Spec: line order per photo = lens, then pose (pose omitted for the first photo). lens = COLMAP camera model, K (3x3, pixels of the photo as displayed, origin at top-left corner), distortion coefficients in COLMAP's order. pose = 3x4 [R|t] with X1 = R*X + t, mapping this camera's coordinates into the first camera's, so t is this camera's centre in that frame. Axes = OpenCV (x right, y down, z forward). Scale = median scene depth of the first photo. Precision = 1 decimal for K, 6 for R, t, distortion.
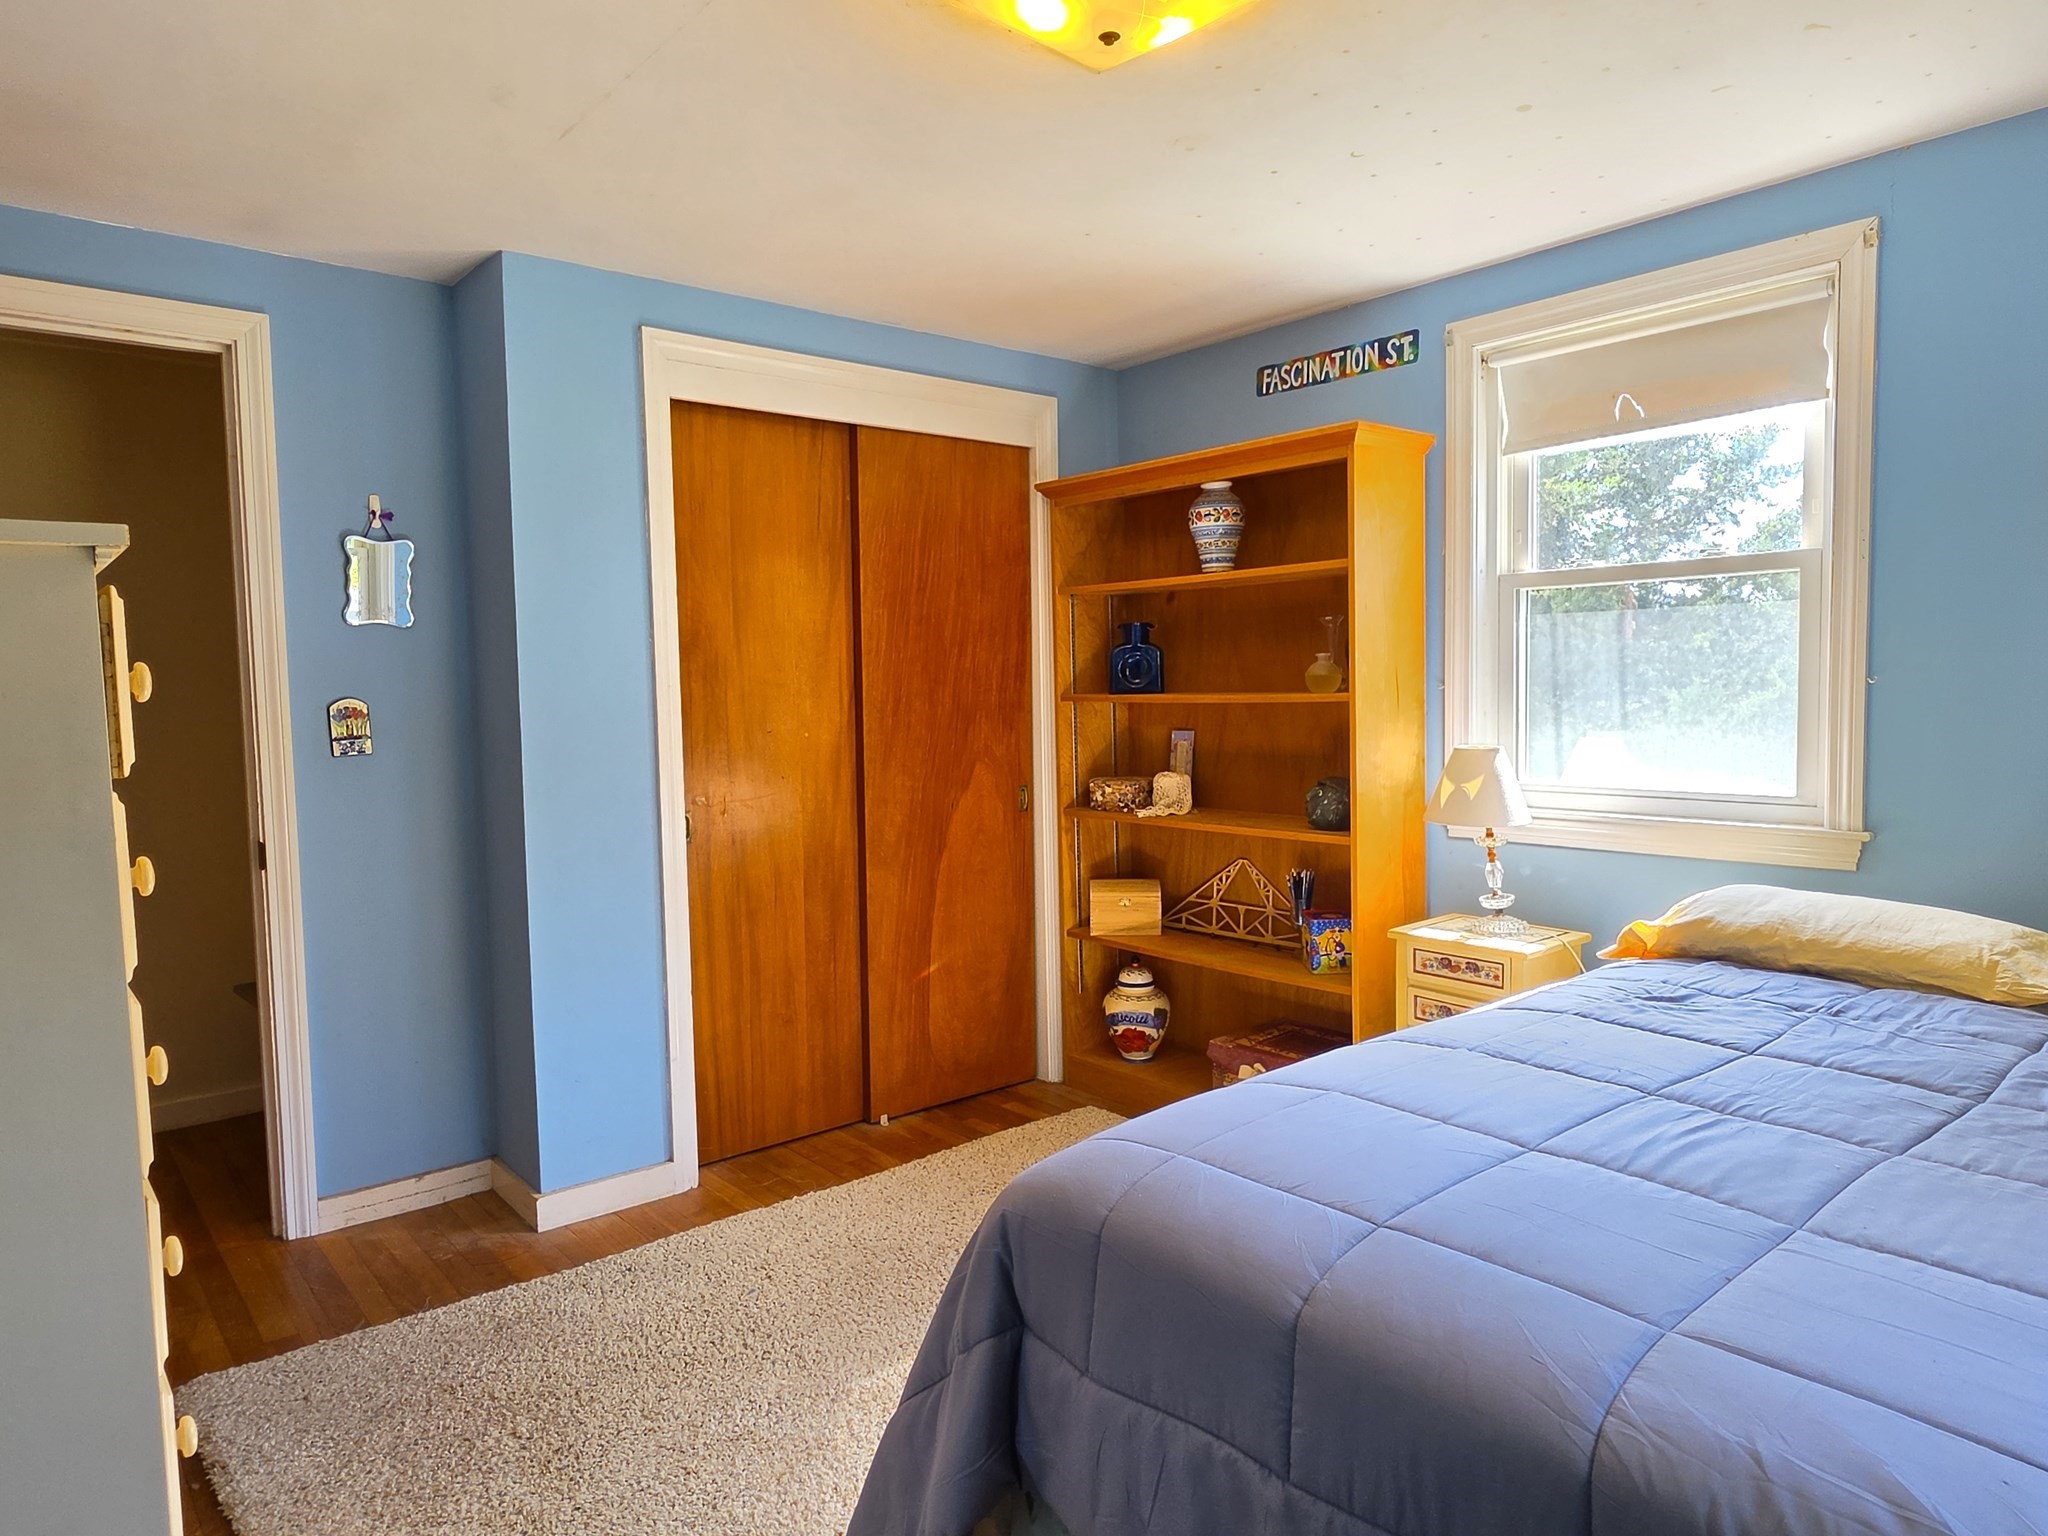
lens RADIAL K [[1266.8, 0, 1019.3], [0, 1266.8, 766.5], [0, 0, 1]] dist [-0.006680, -0.000446]
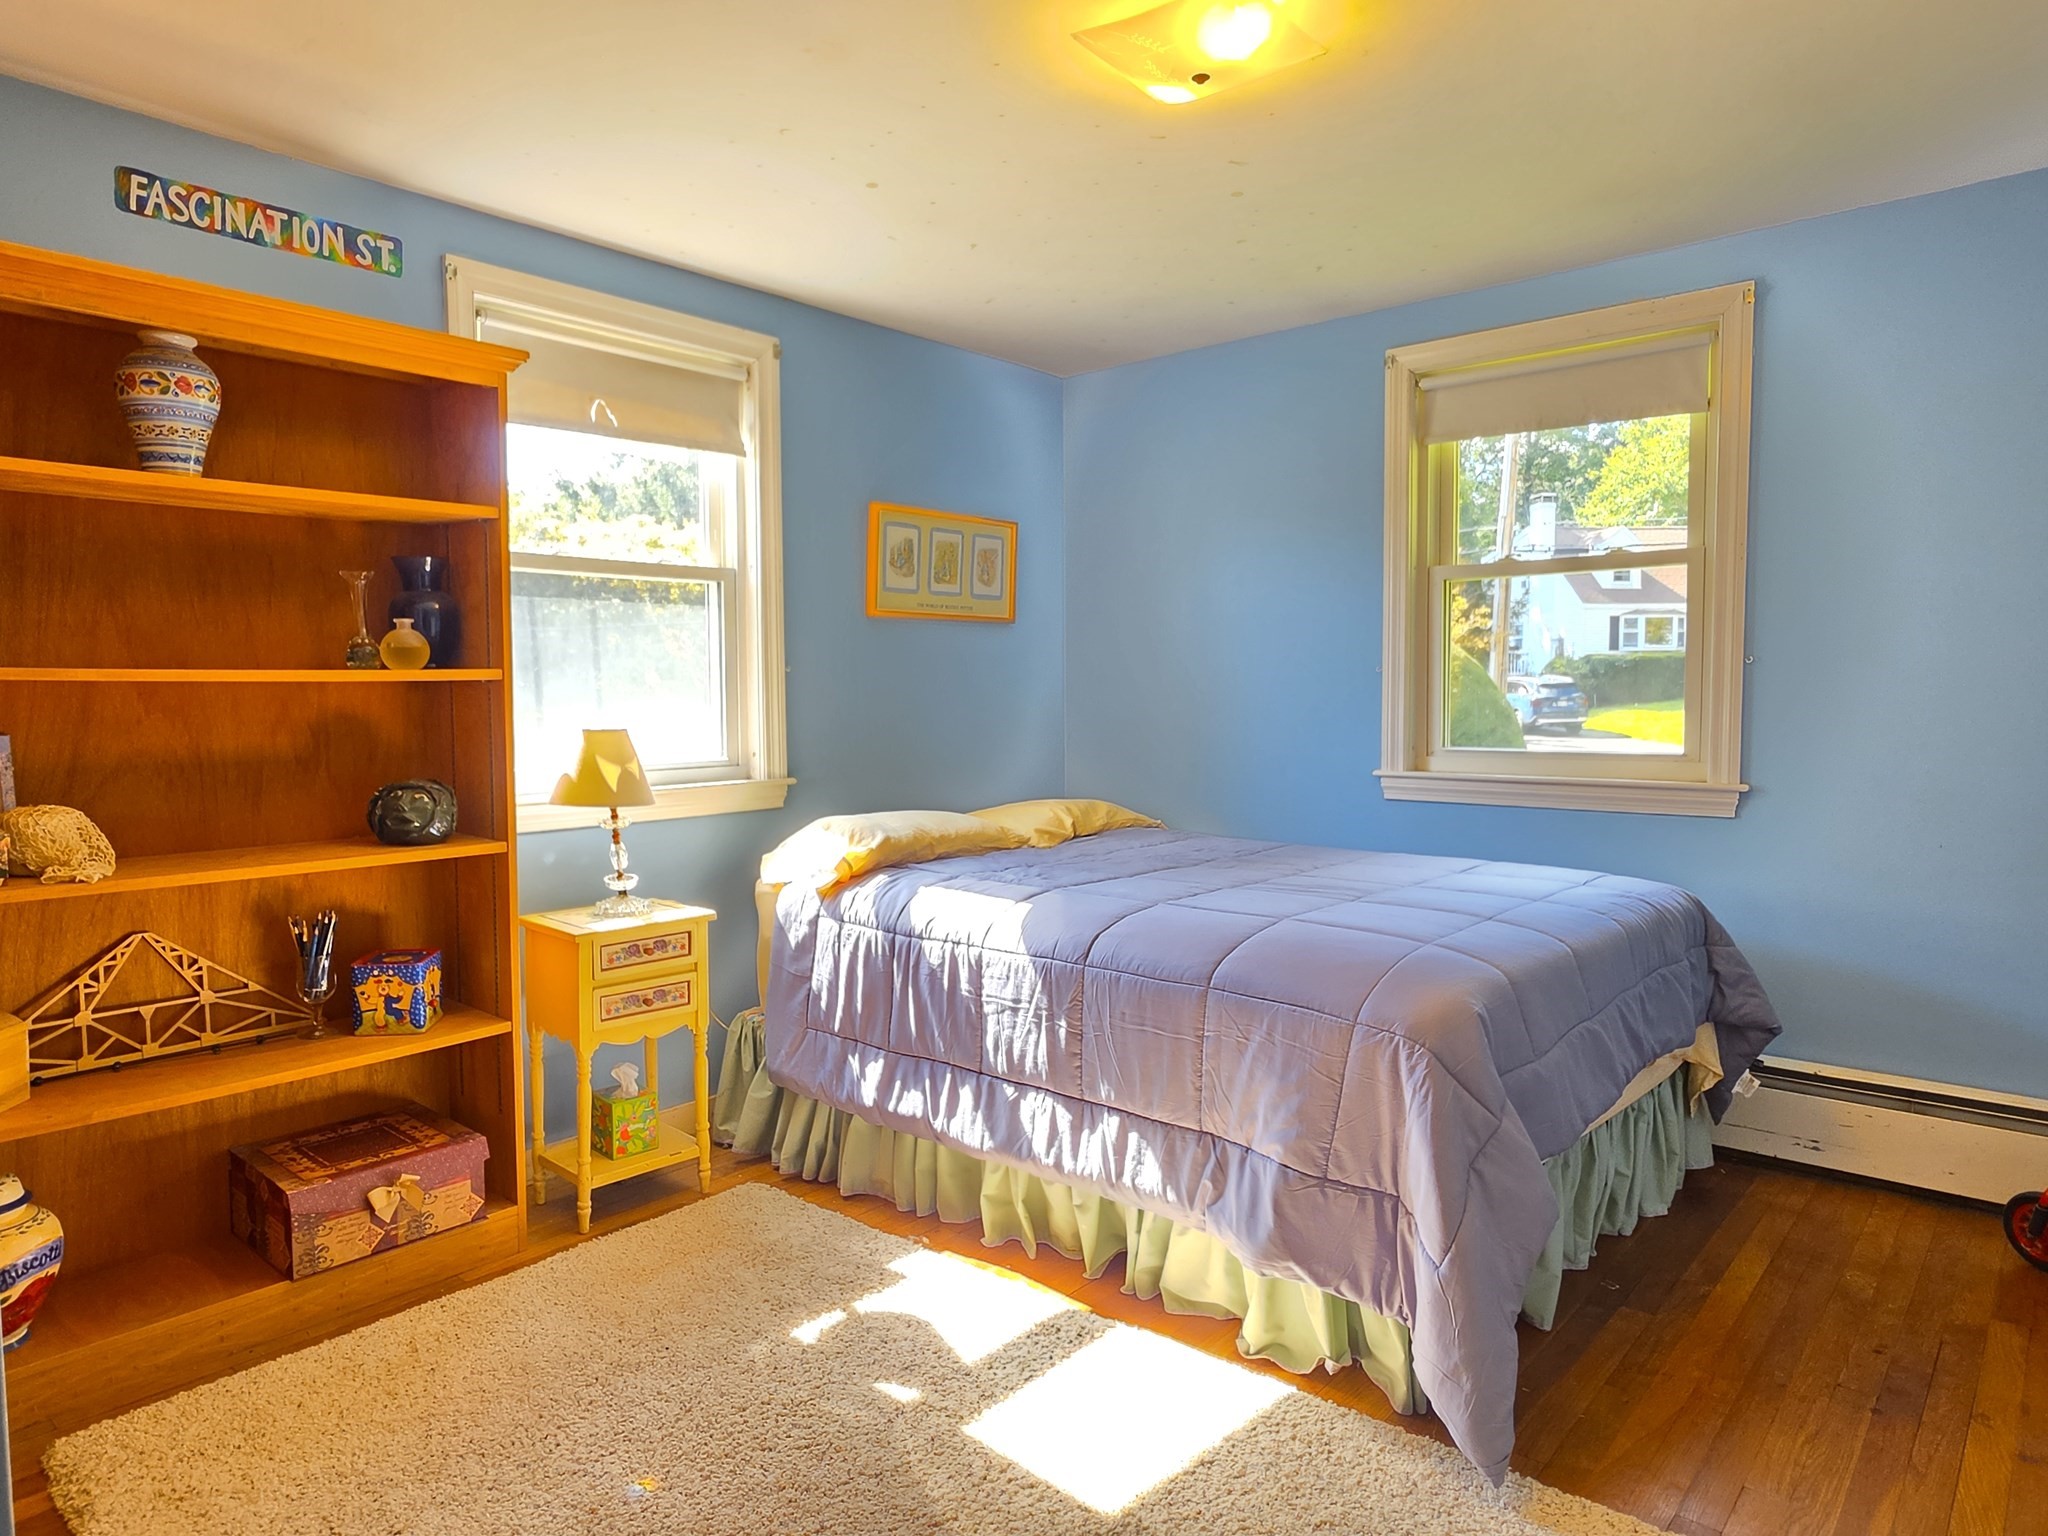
lens RADIAL K [[1266.8, 0, 1019.7], [0, 1266.8, 761.2], [0, 0, 1]] dist [-0.006680, -0.000446]
pose [[-0.149128, -0.038152, 0.988082, -0.549777], [0.073173, 0.996090, 0.049505, -0.012489], [-0.986107, 0.079684, -0.145753, 0.700959]]
